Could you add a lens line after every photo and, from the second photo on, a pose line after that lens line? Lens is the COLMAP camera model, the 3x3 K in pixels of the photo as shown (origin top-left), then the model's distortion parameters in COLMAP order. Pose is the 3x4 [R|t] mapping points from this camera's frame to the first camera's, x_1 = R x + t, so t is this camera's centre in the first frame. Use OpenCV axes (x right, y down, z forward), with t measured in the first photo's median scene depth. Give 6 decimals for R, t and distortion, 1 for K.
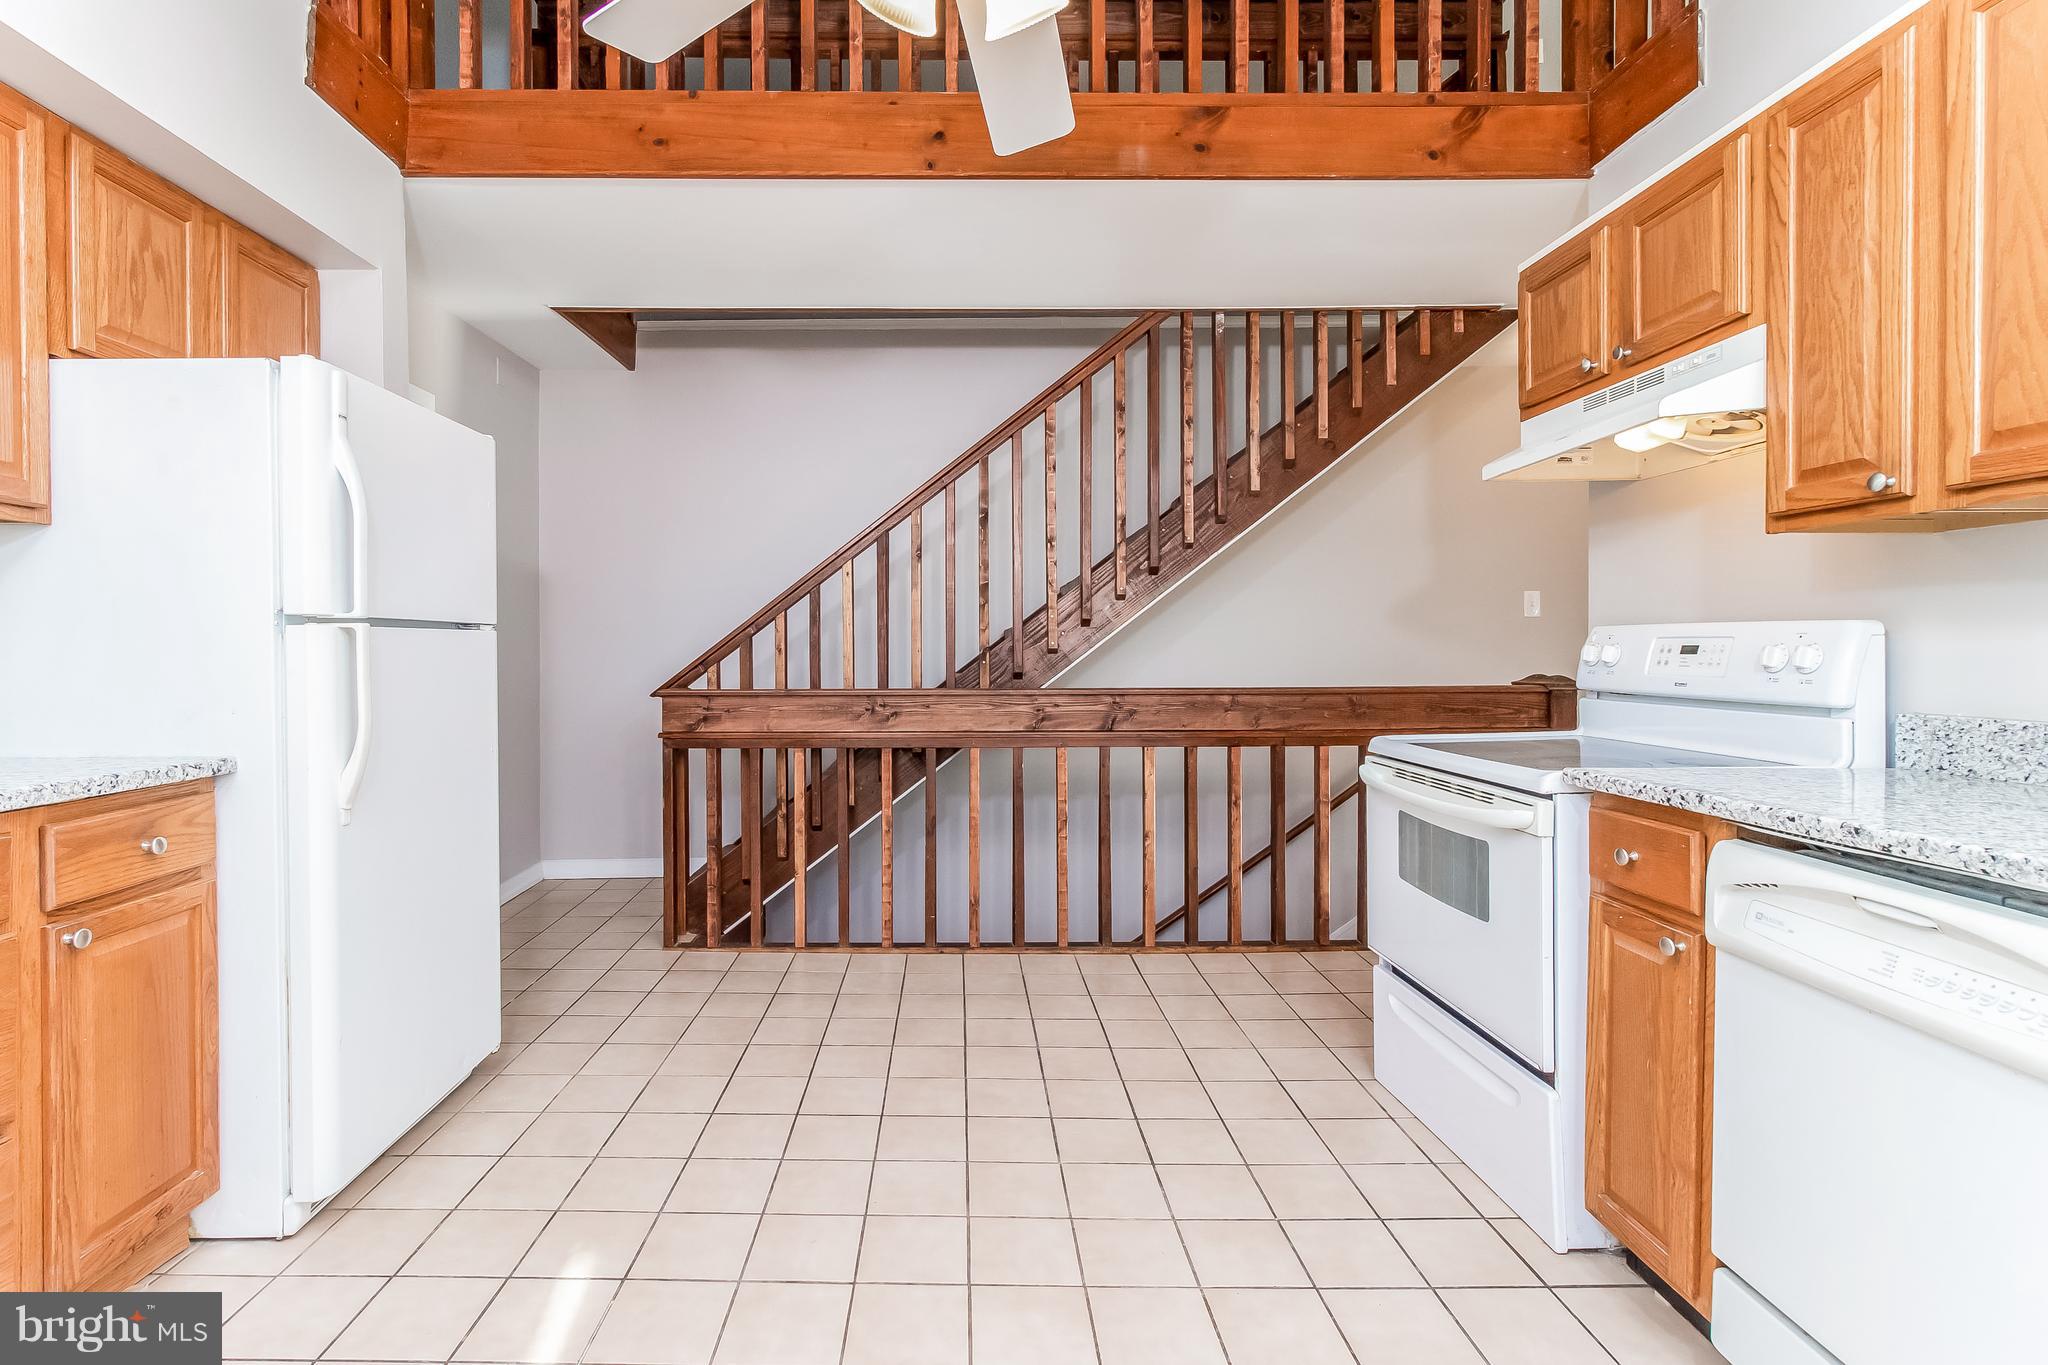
lens RADIAL K [[980.1, 0, 993.9], [0, 980.1, 643.7], [0, 0, 1]] dist [0.035068, -0.019048]
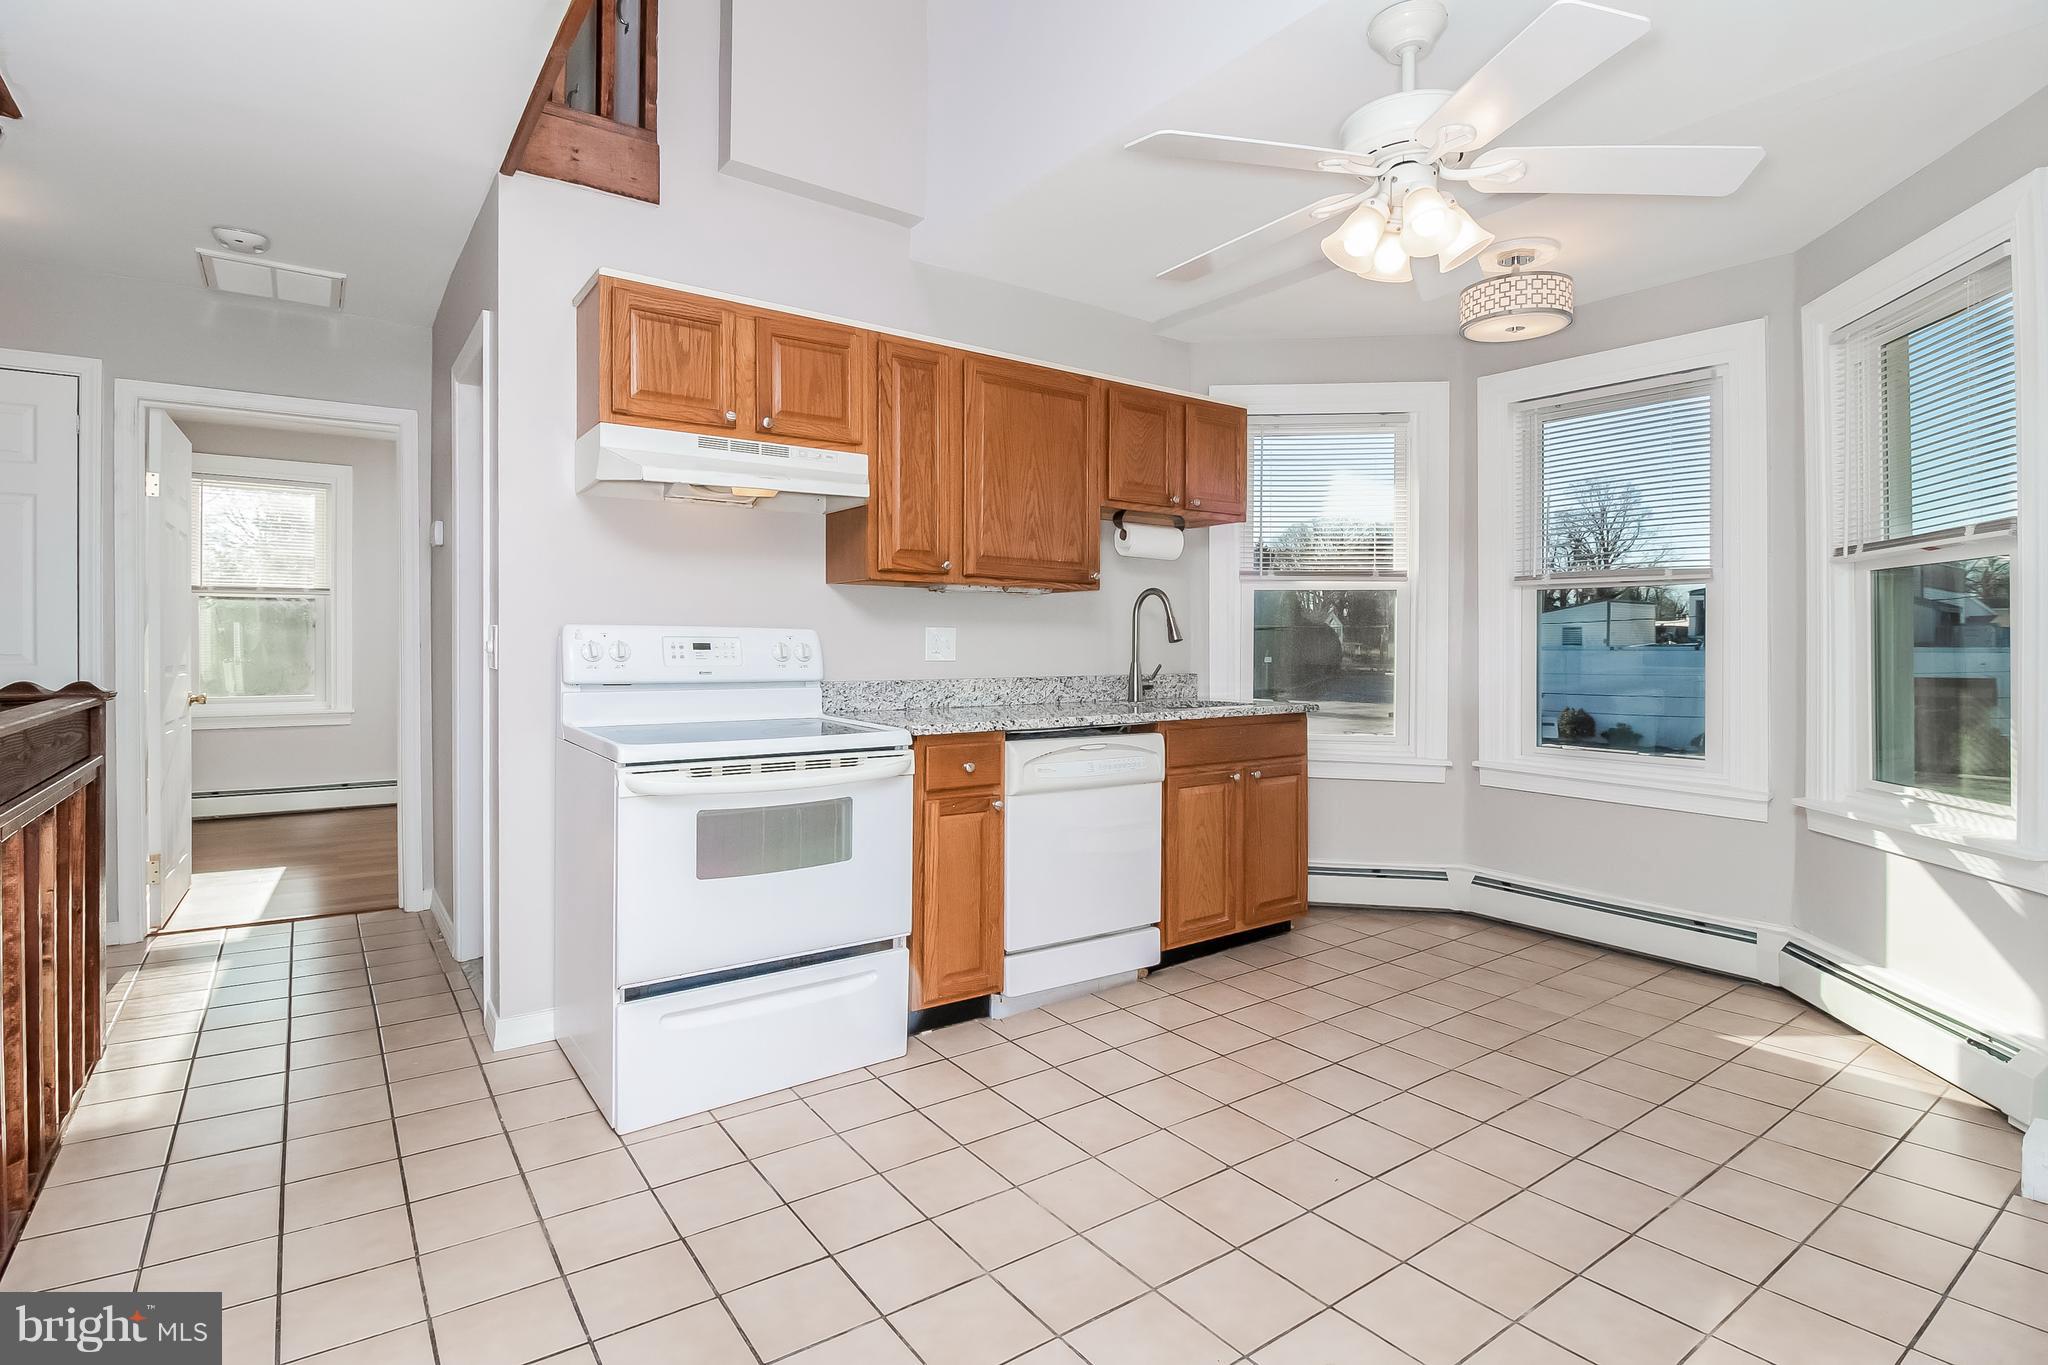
lens RADIAL K [[980.1, 0, 993.9], [0, 980.1, 643.7], [0, 0, 1]] dist [0.035068, -0.019048]
pose [[-0.530279, 0.003669, 0.847815, -0.647038], [-0.002200, 0.999981, -0.005703, 0.009569], [-0.847820, -0.004890, -0.530261, 1.443298]]
